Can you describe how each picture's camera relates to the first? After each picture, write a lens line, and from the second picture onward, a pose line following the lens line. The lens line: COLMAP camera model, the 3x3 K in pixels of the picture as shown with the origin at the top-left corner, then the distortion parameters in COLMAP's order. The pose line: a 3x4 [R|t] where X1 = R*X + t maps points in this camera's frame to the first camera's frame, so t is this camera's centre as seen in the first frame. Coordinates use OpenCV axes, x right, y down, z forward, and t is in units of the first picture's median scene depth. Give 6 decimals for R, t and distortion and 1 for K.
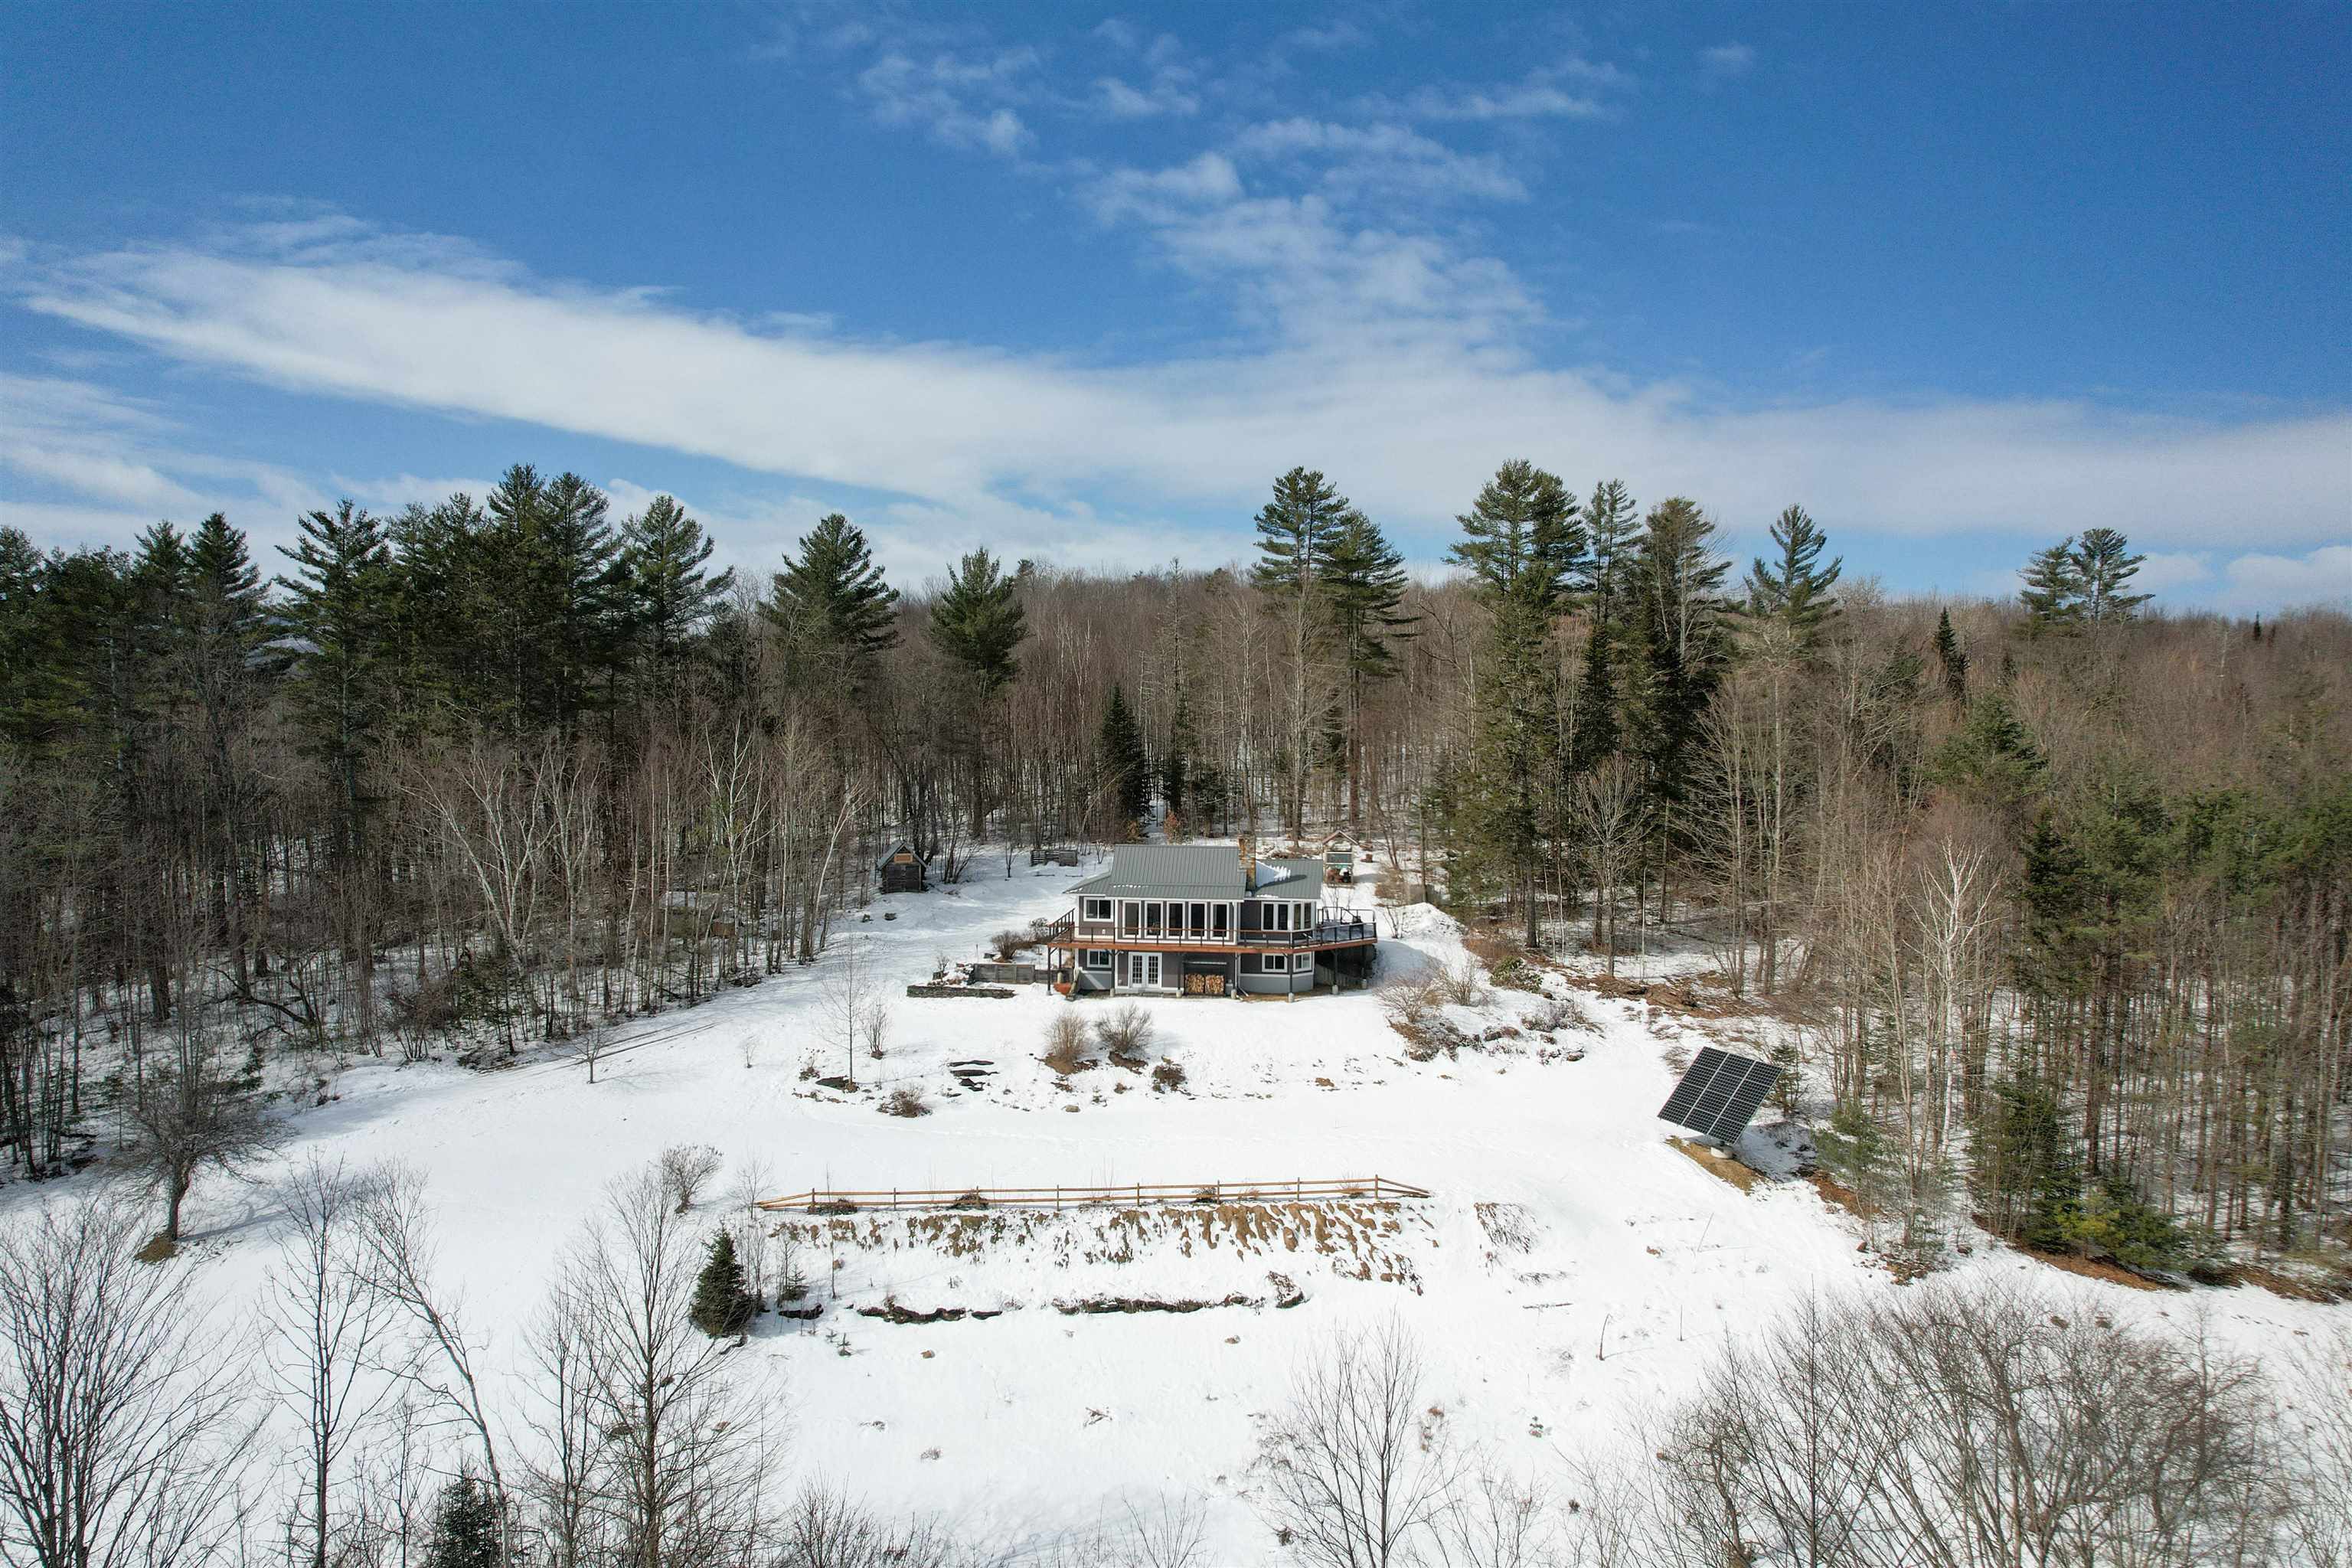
lens RADIAL K [[1485.6, 0, 1206.0], [0, 1485.6, 794.9], [0, 0, 1]] dist [-0.026357, 0.002761]
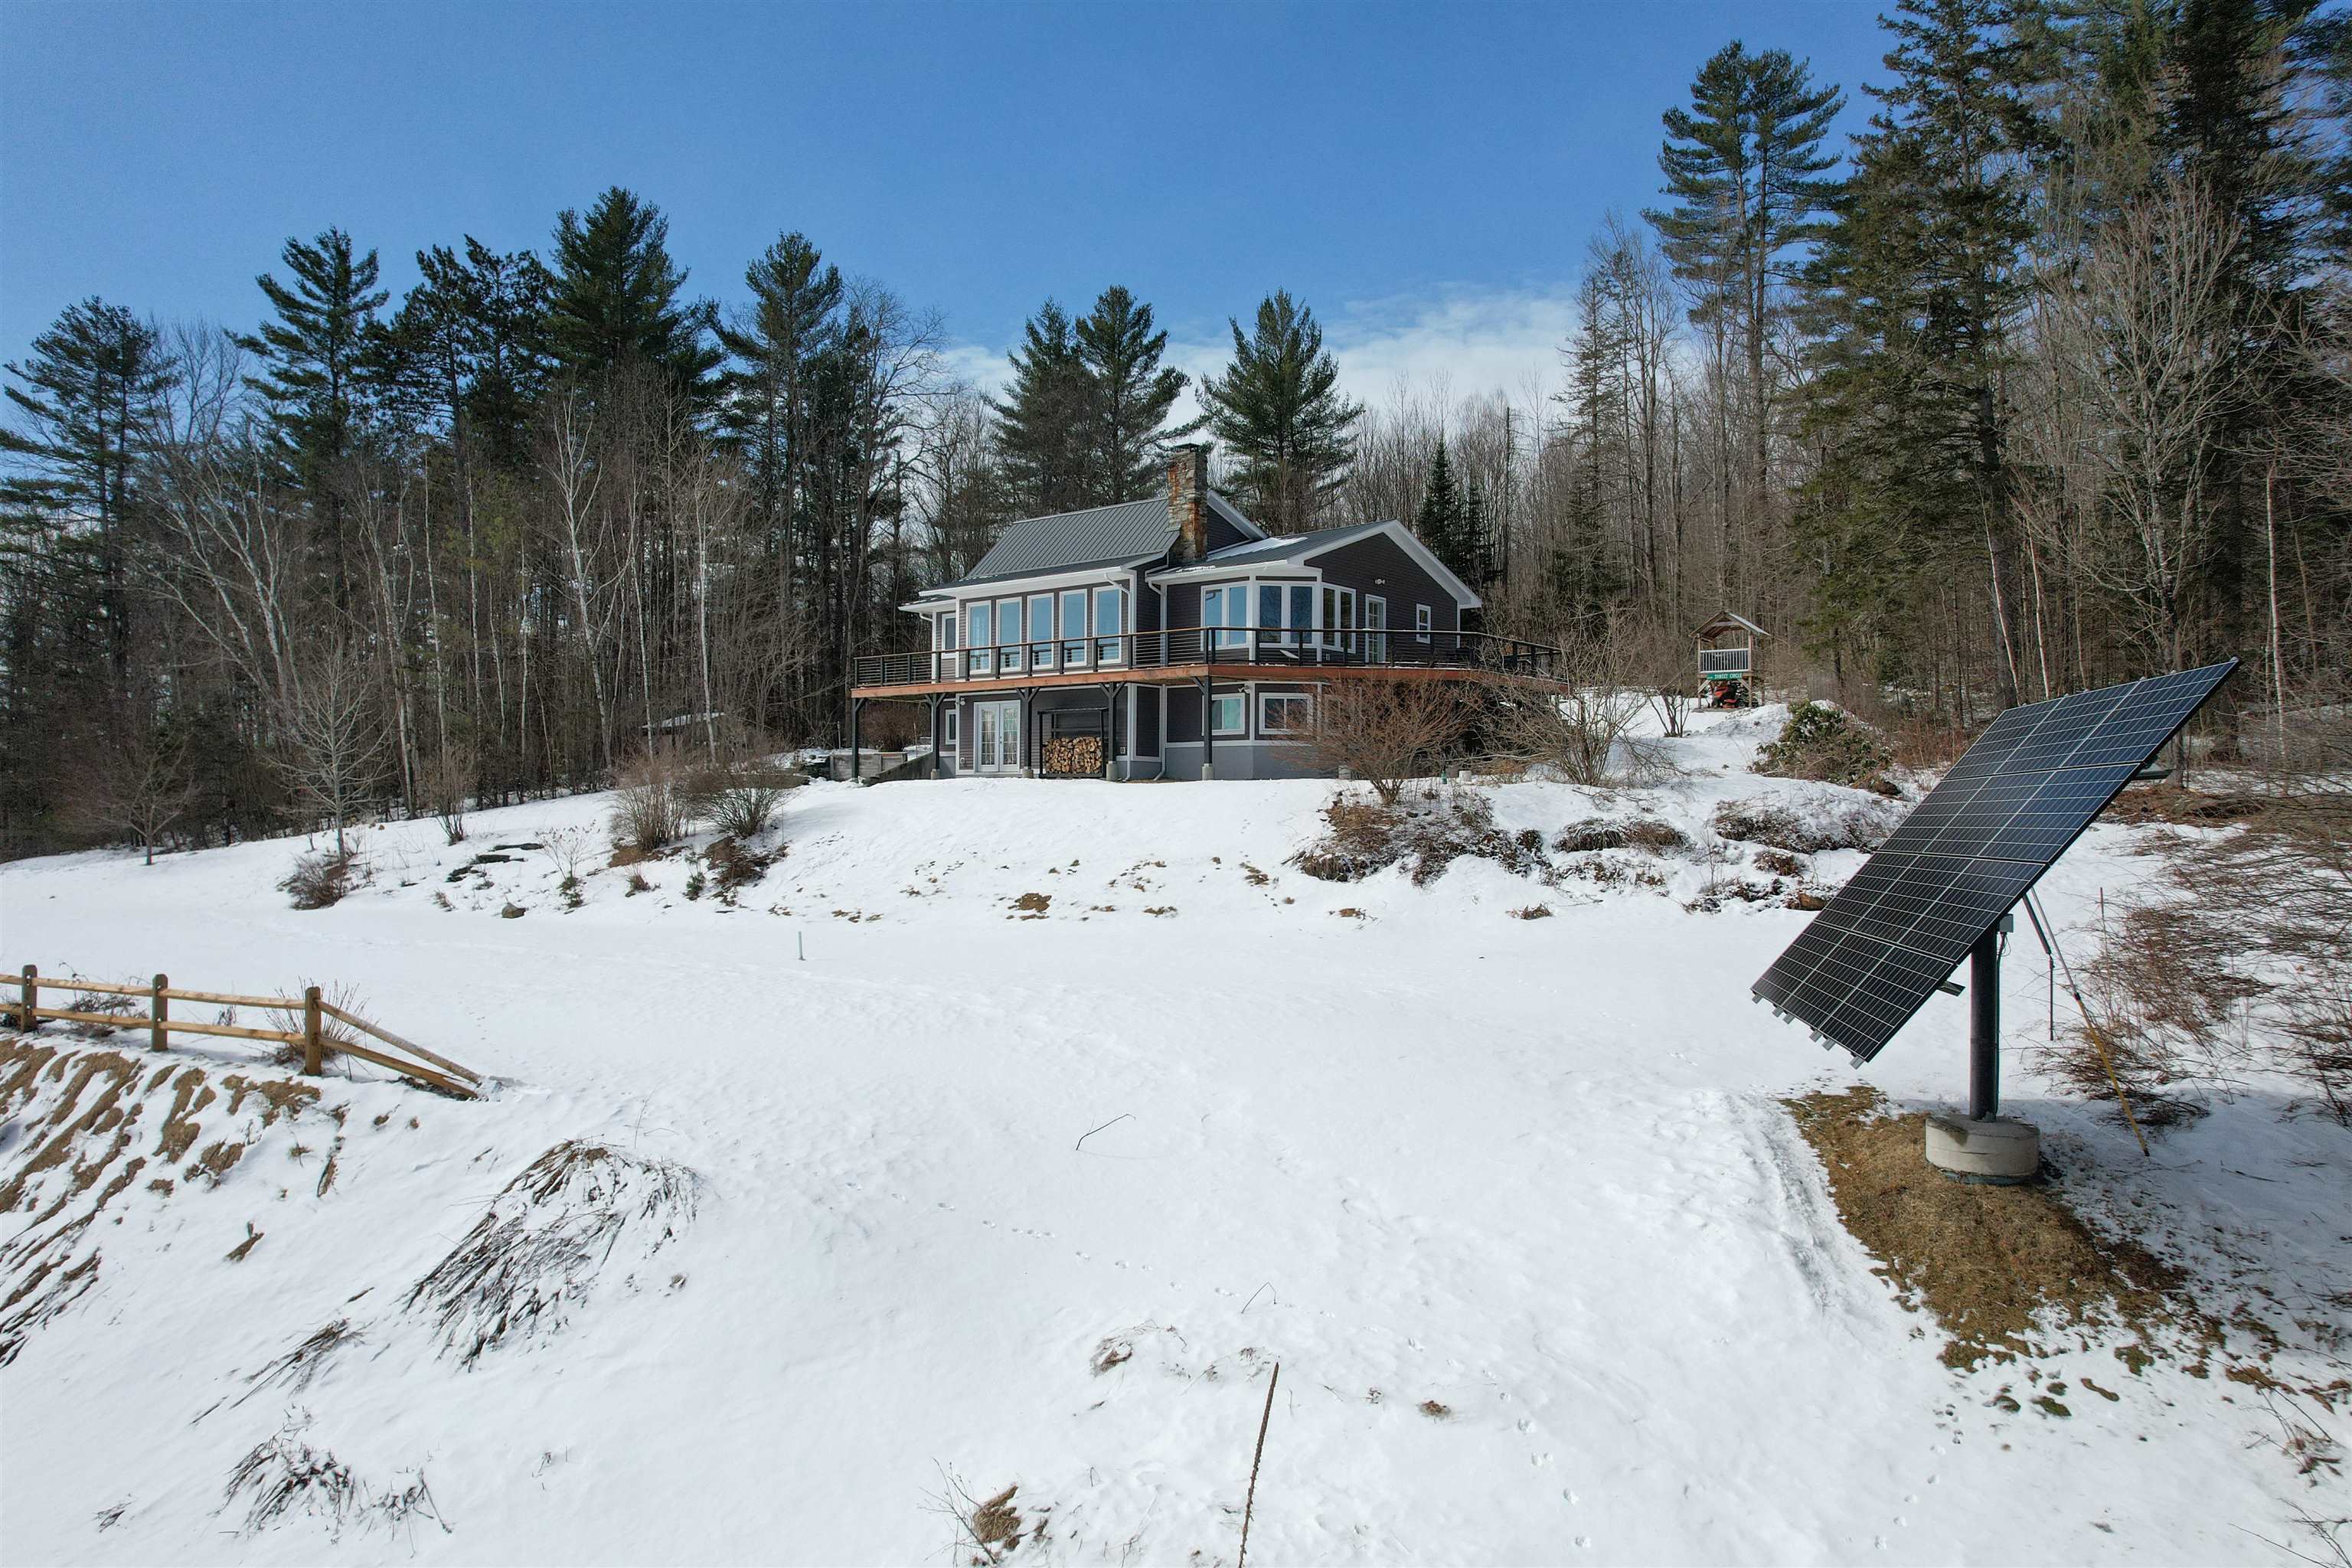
lens RADIAL K [[1485.6, 0, 1206.0], [0, 1485.6, 794.9], [0, 0, 1]] dist [-0.026357, 0.002761]
pose [[0.838416, -0.007089, -0.544985, 0.297015], [-0.026480, 0.998205, -0.053721, 0.163941], [0.544388, 0.059471, 0.836723, 0.610101]]
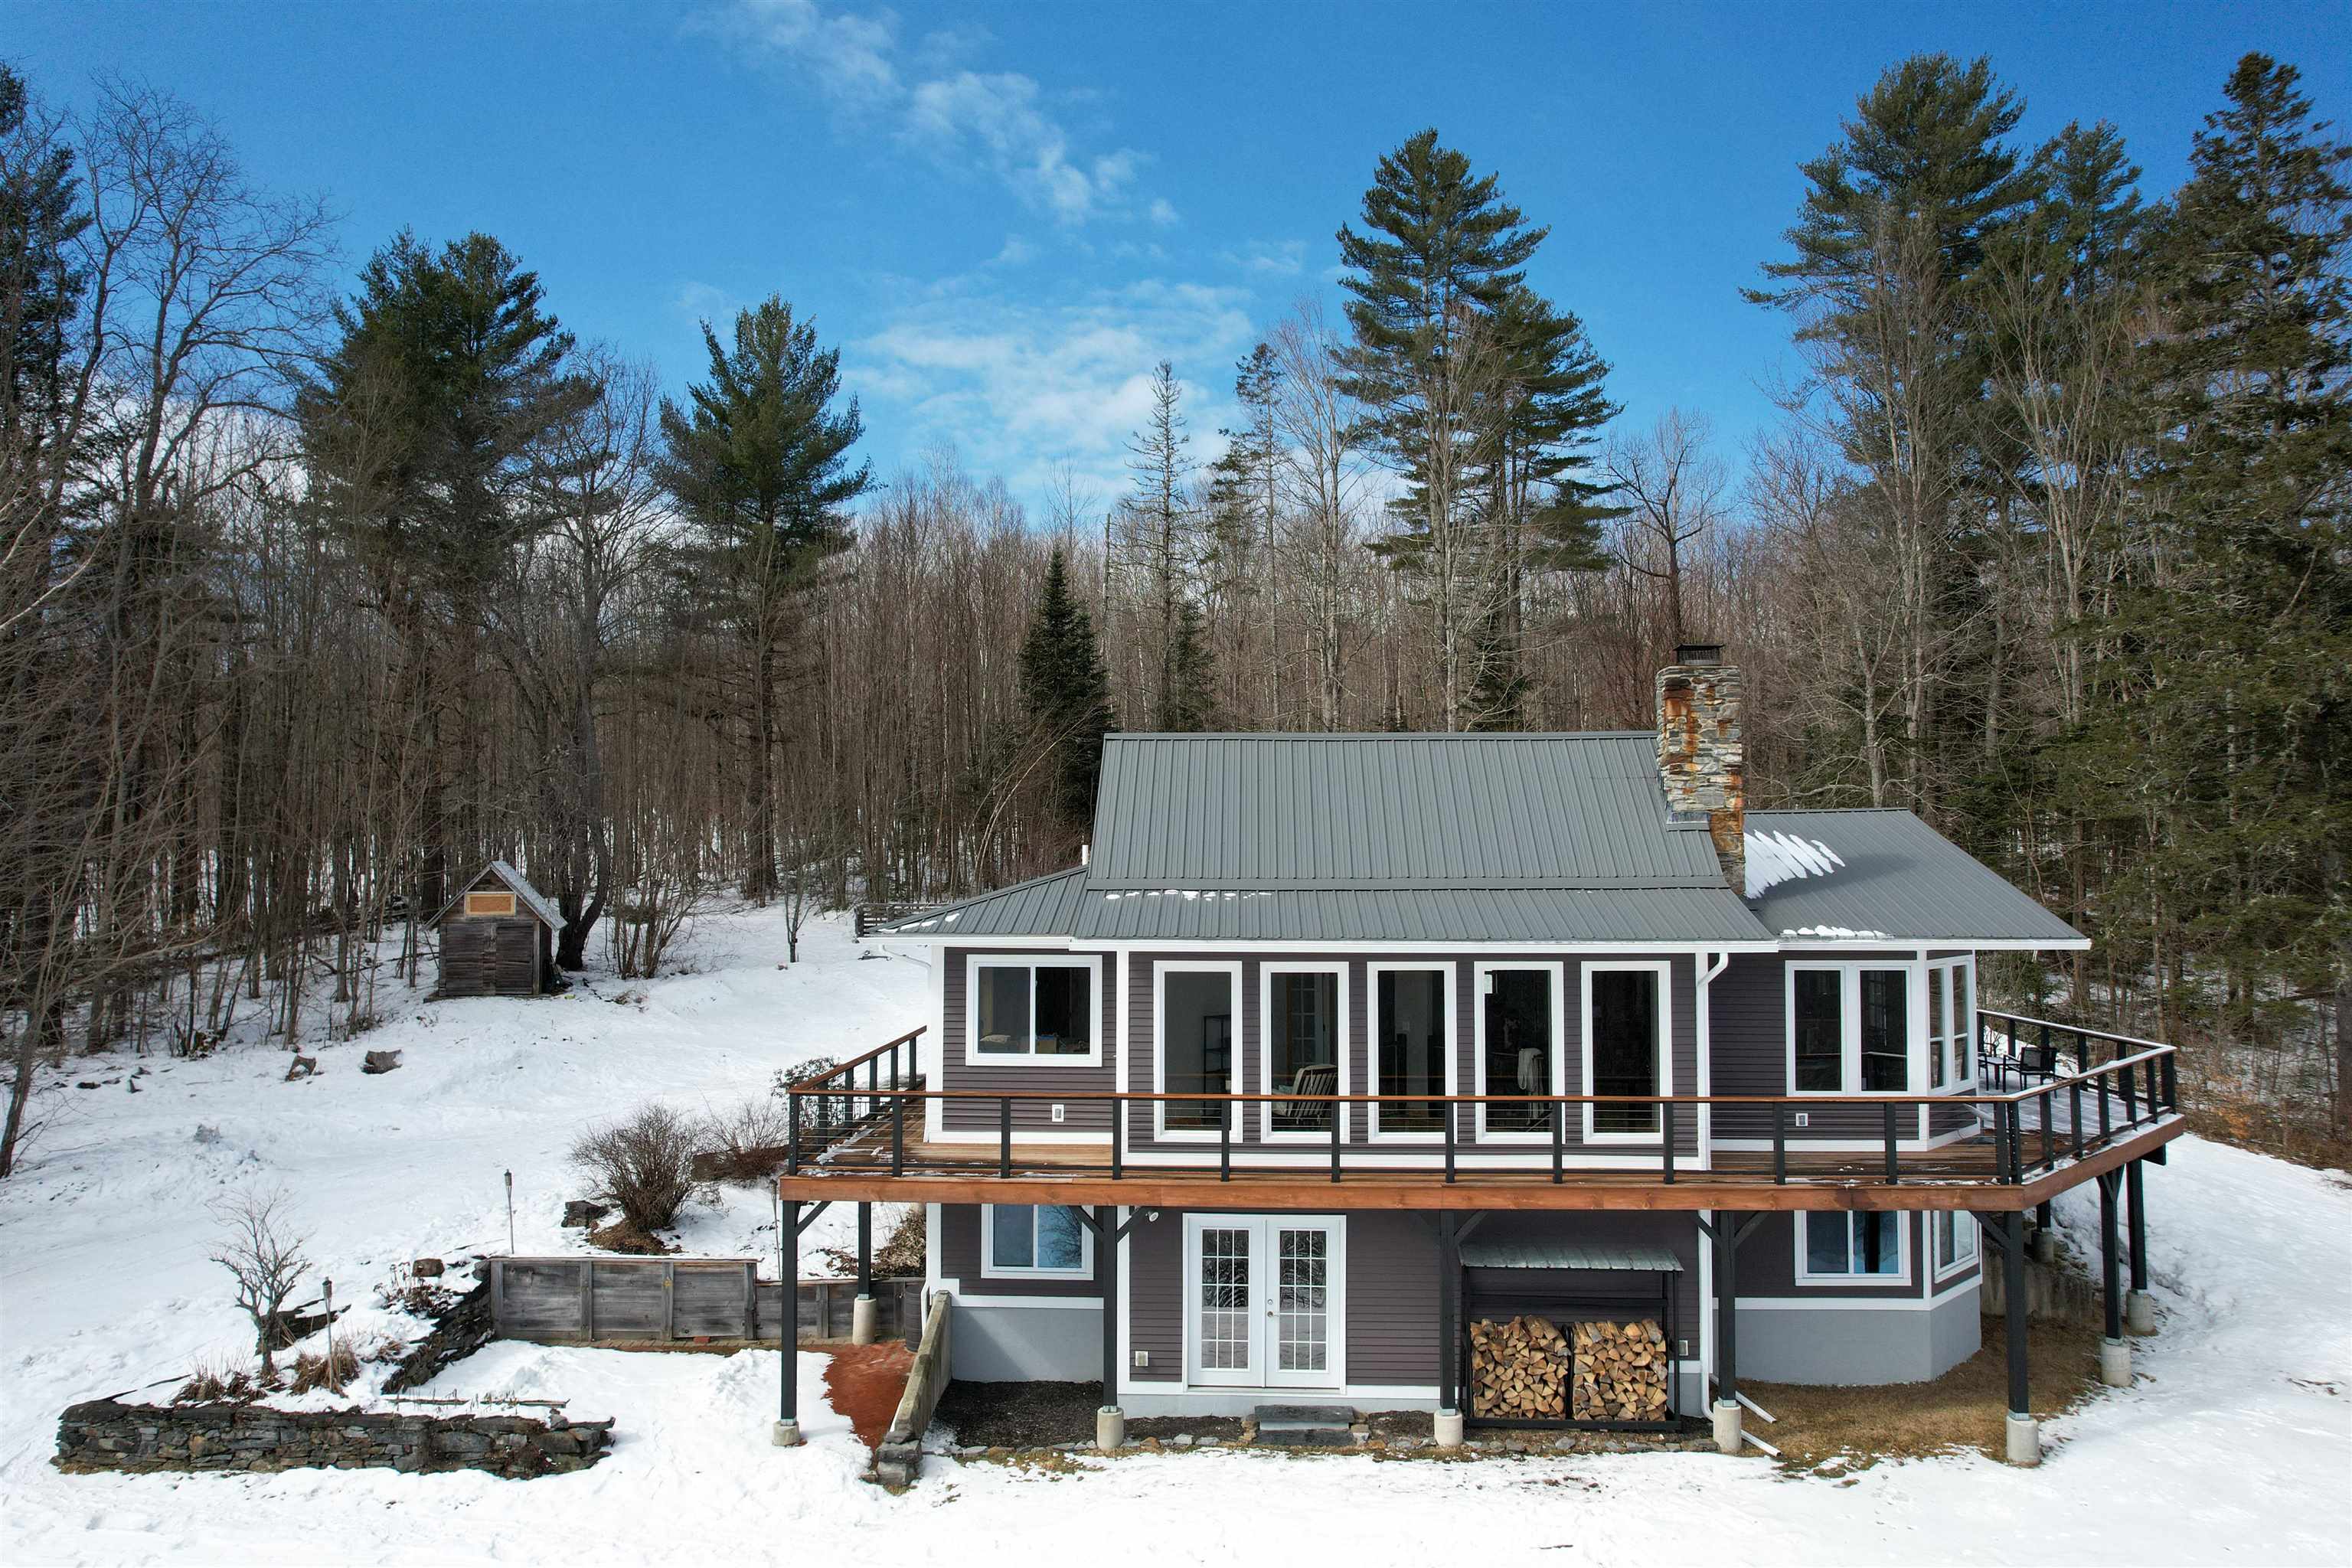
lens RADIAL K [[1485.6, 0, 1206.0], [0, 1485.6, 794.9], [0, 0, 1]] dist [-0.026357, 0.002761]
pose [[0.998148, -0.004072, 0.060698, -0.060918], [0.010193, 0.994848, -0.100868, 0.068721], [-0.059975, 0.101299, 0.993047, 0.787789]]
